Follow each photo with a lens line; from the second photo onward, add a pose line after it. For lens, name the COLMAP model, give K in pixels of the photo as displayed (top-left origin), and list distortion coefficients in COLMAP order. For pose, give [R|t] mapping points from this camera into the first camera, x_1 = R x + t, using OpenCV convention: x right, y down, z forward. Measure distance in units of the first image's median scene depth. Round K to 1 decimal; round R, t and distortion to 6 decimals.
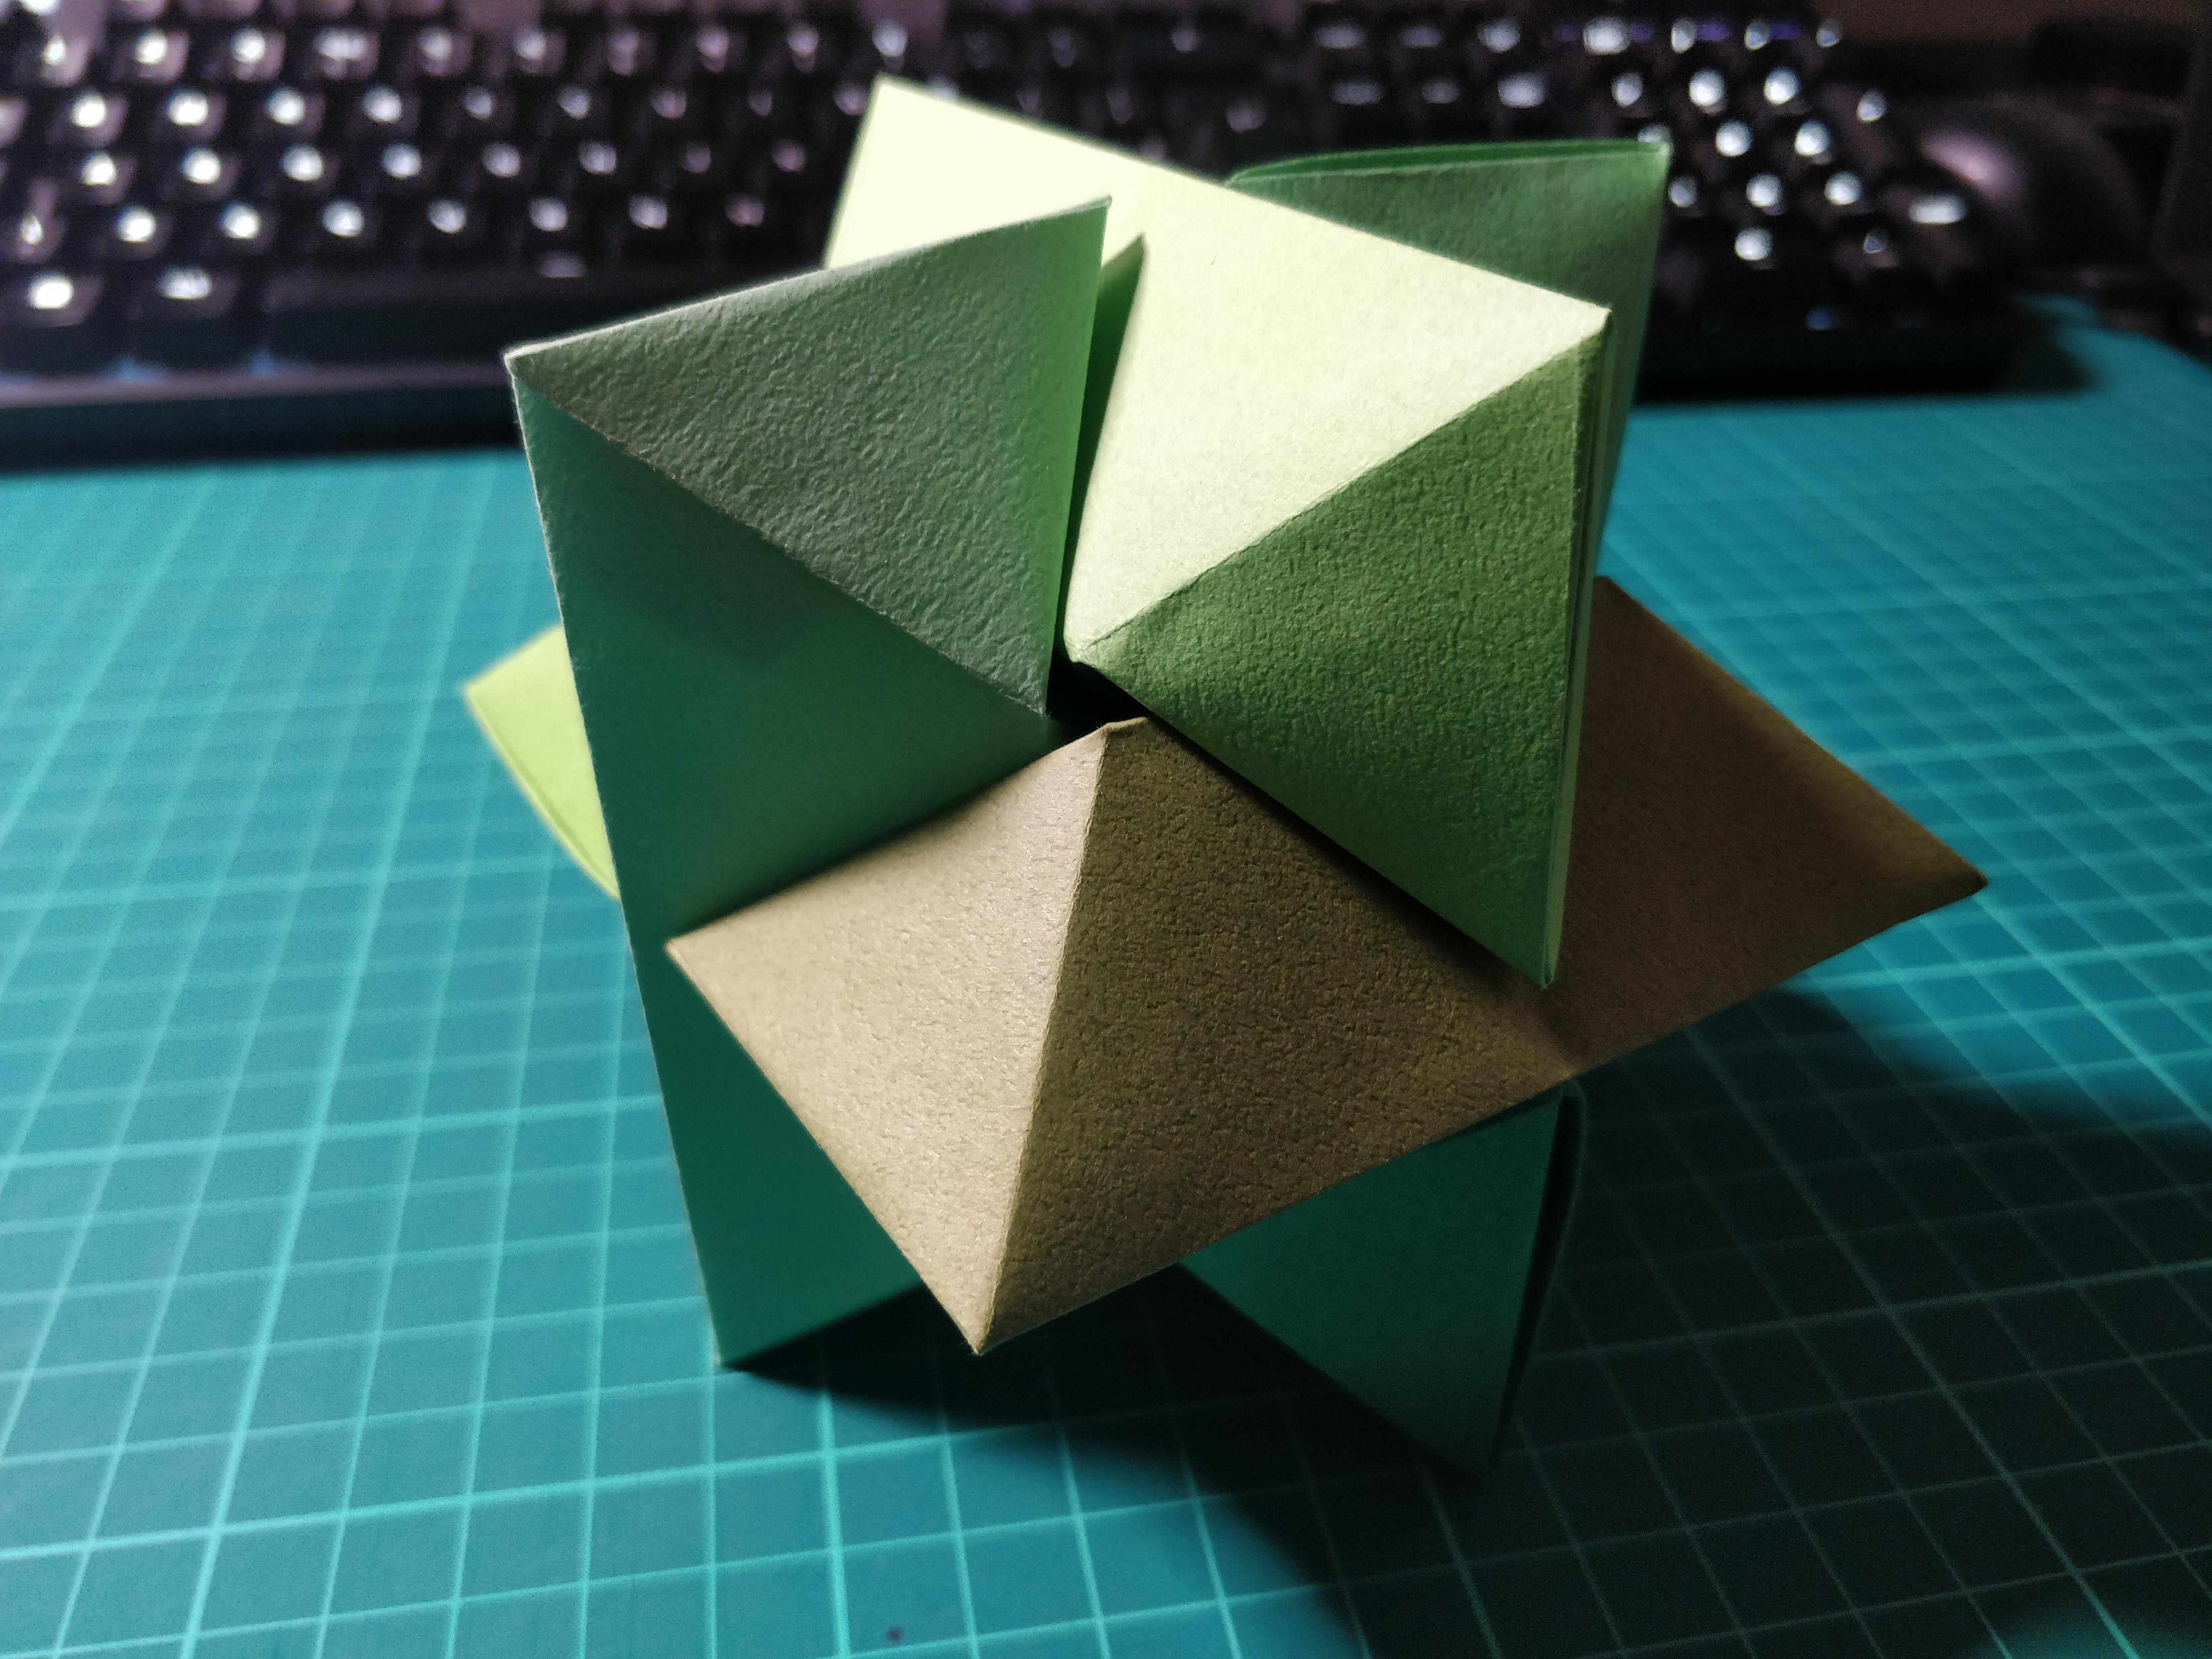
lens RADIAL K [[1892.8, 0, 1128.3], [0, 1892.8, 820.7], [0, 0, 1]] dist [0.061969, -0.147640]
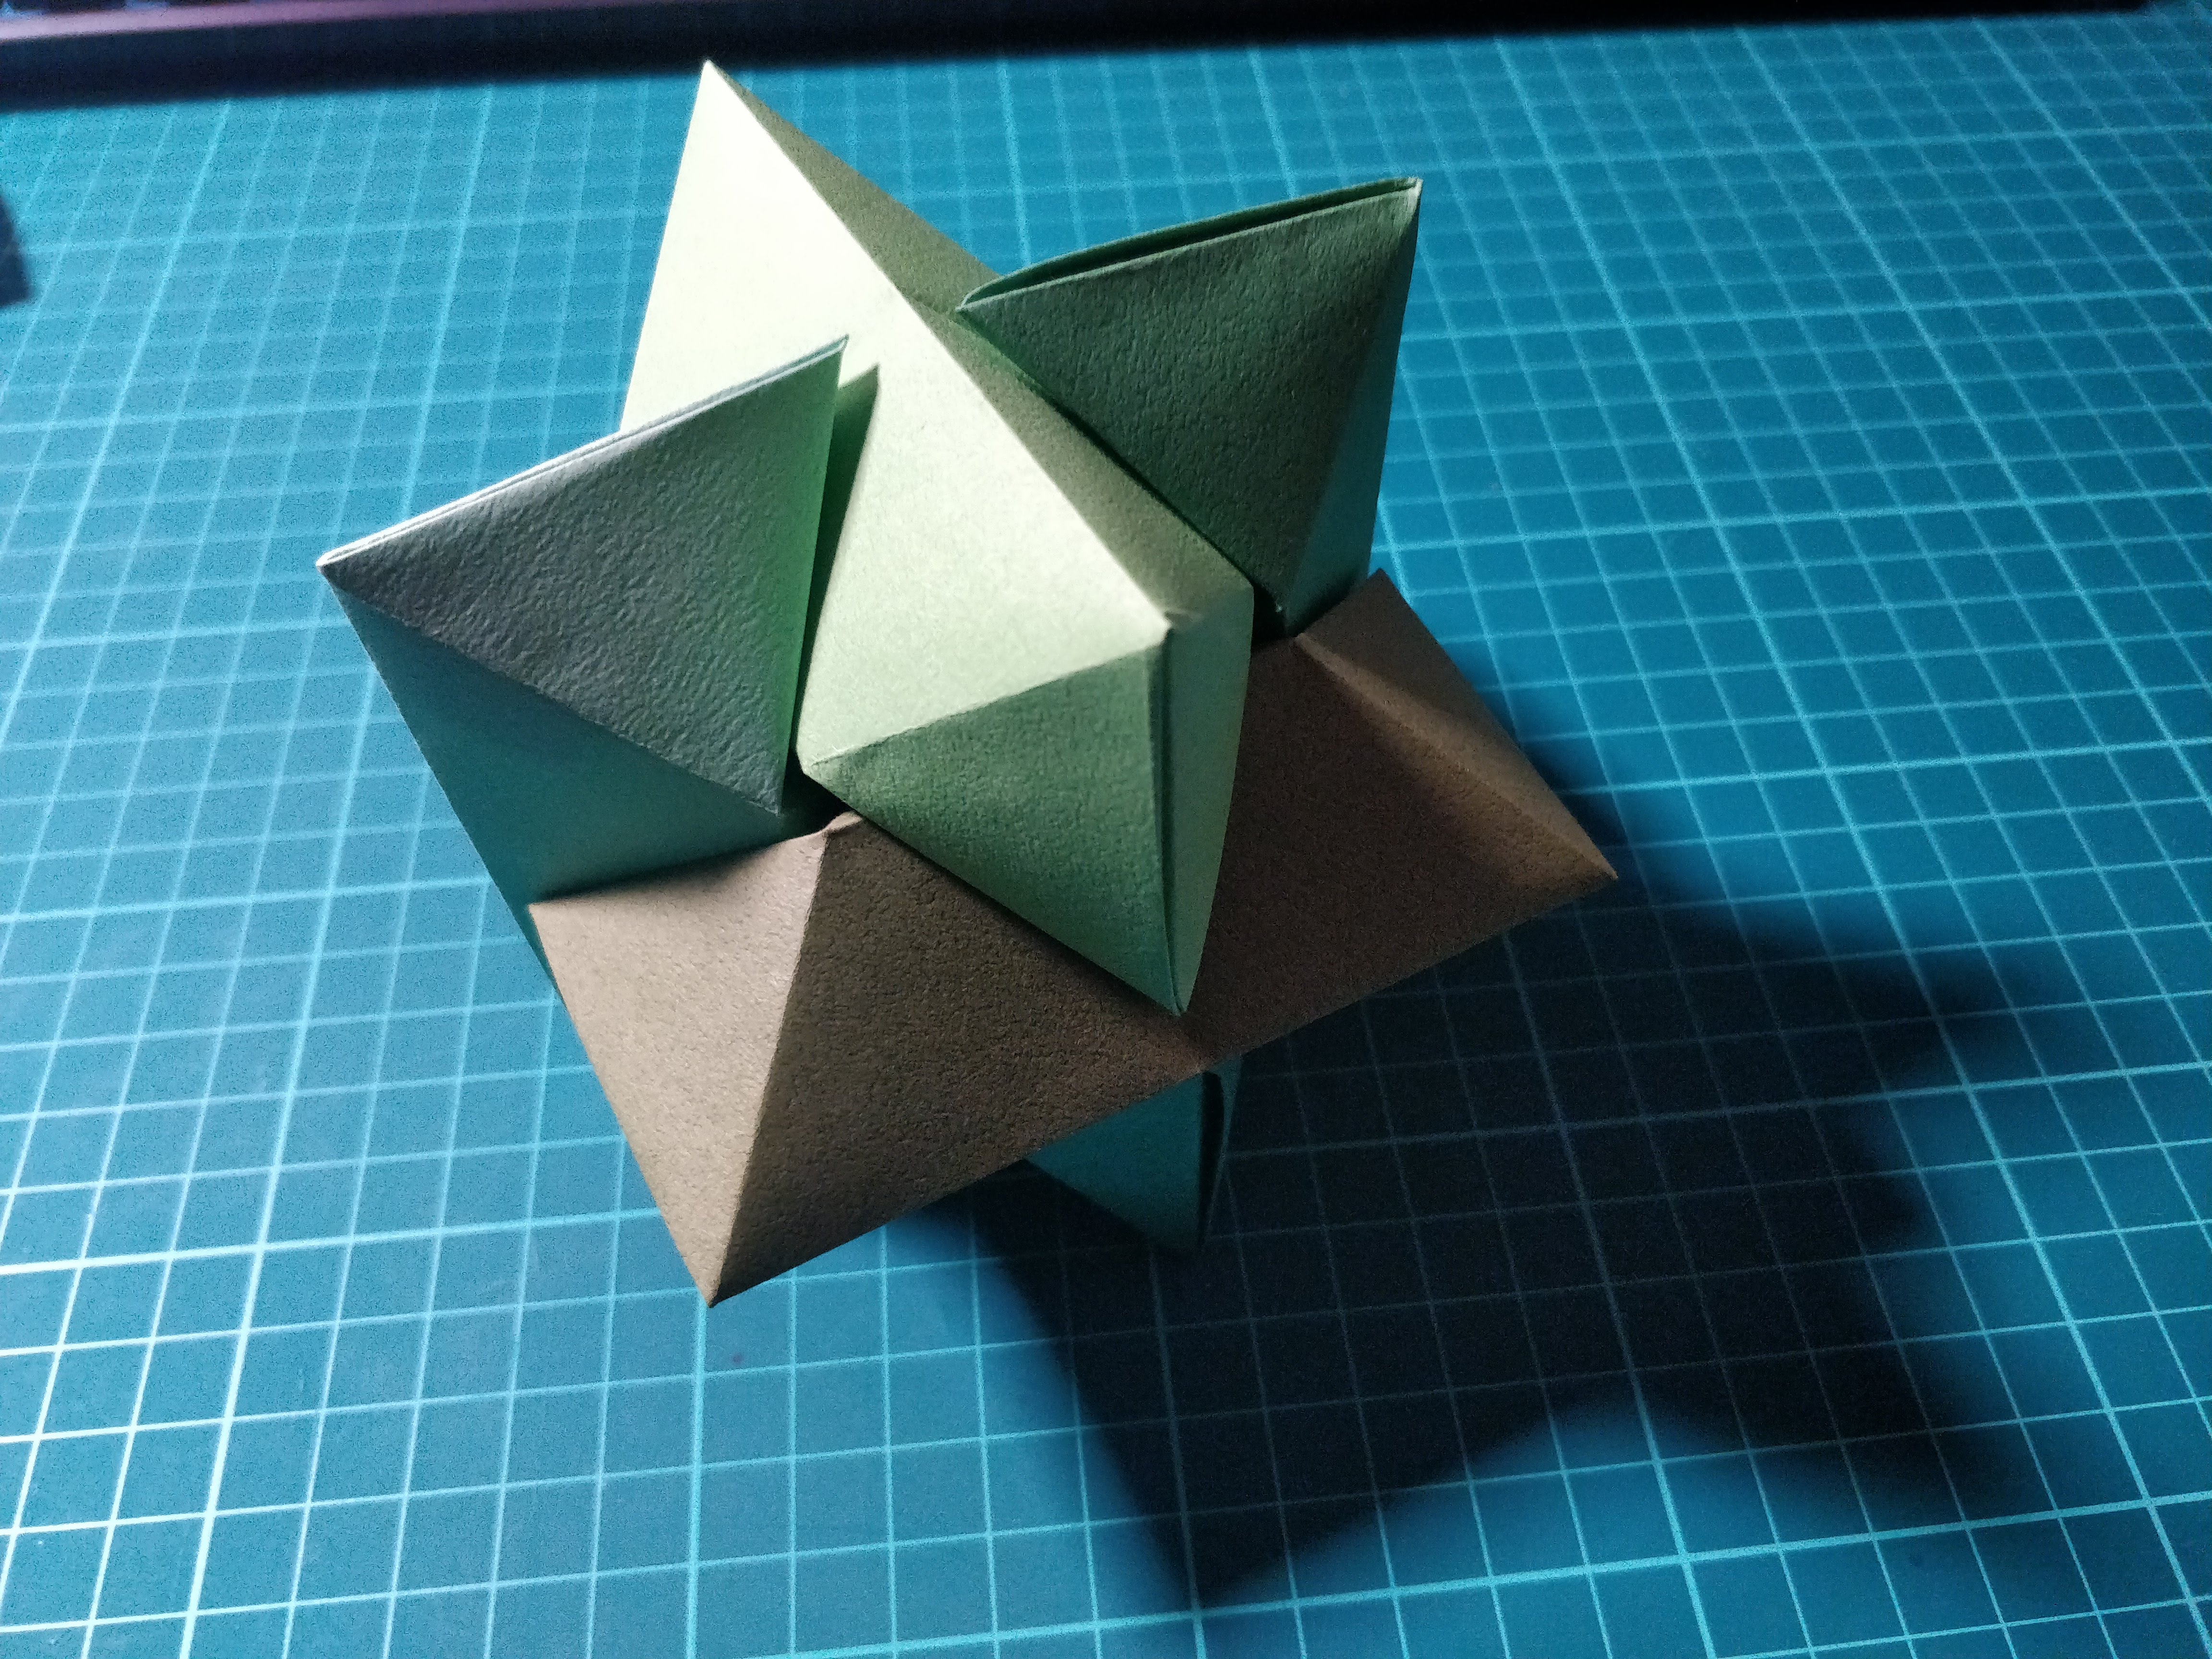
lens RADIAL K [[1871.6, 0, 1108.6], [0, 1871.6, 844.6], [0, 0, 1]] dist [0.010161, -0.034578]
pose [[0.995872, 0.054271, -0.072755, 0.266762], [-0.025785, 0.937689, 0.346519, -0.476986], [0.087028, -0.343212, 0.935217, -0.145740]]
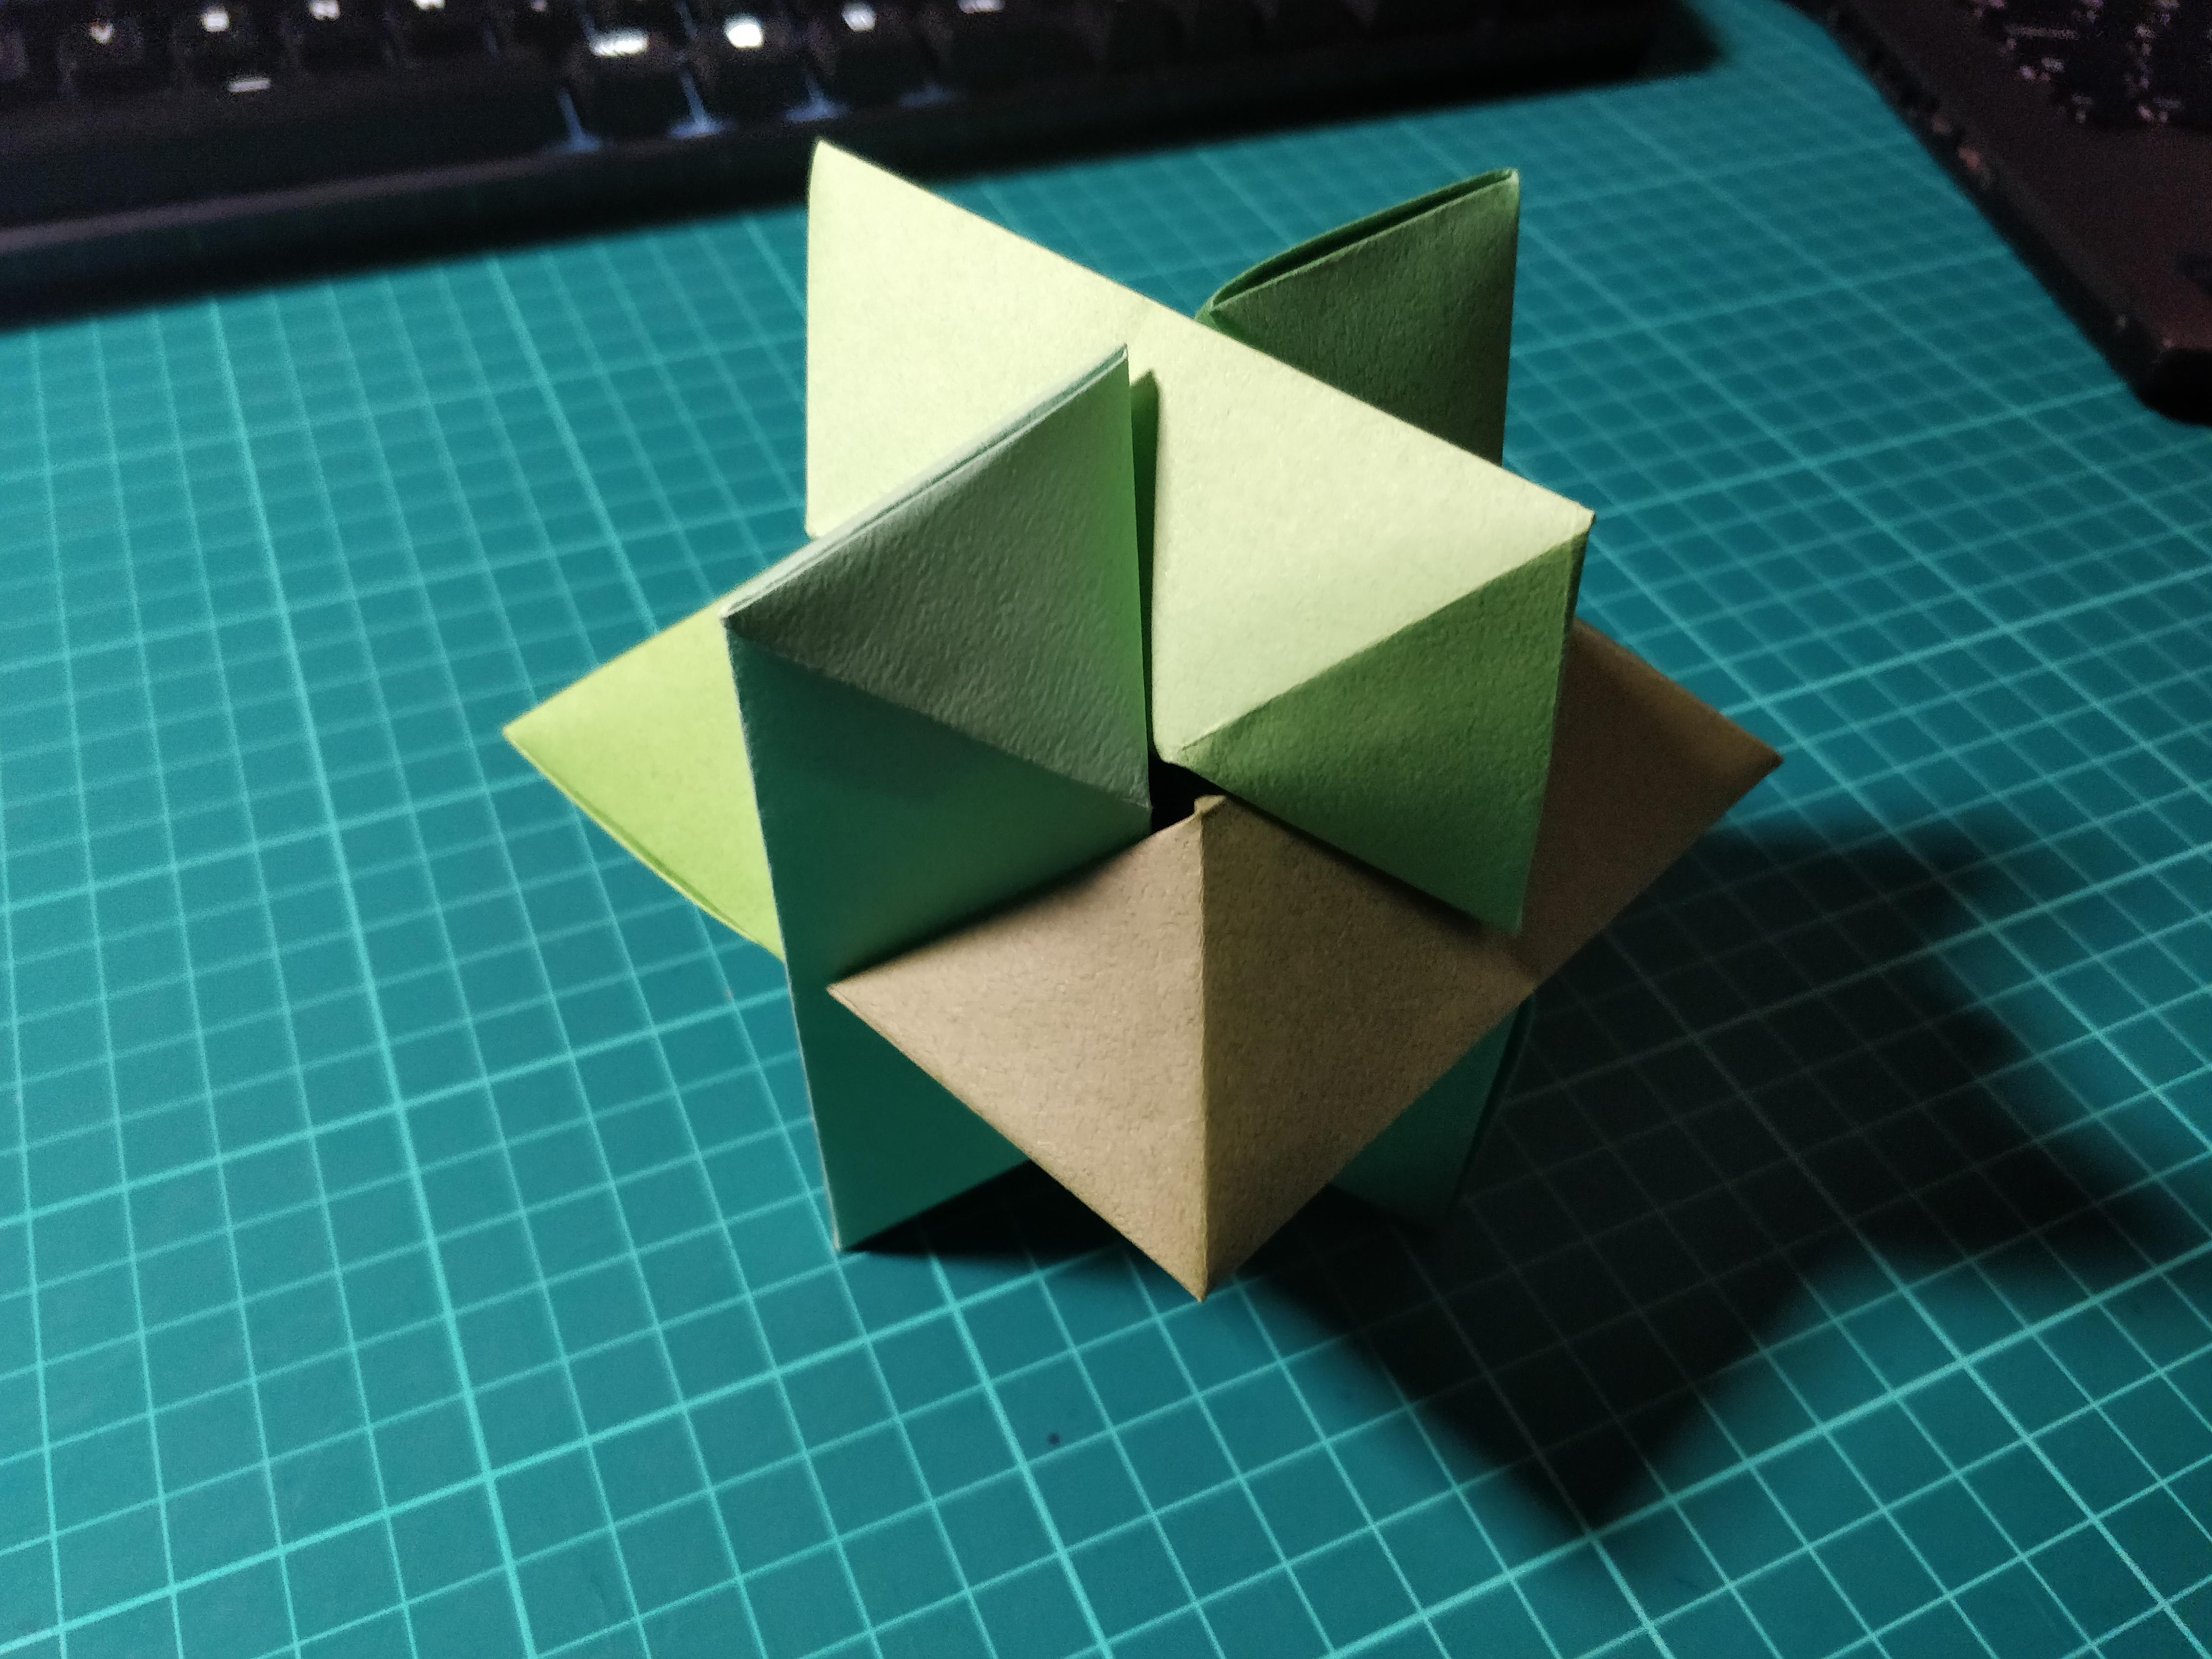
lens RADIAL K [[1894.4, 0, 1155.5], [0, 1894.4, 855.5], [0, 0, 1]] dist [0.125368, -0.275825]
pose [[0.969852, -0.151330, 0.191016, -0.294297], [0.098964, 0.960860, 0.258754, -0.360985], [-0.222697, -0.232049, 0.946868, -0.226985]]
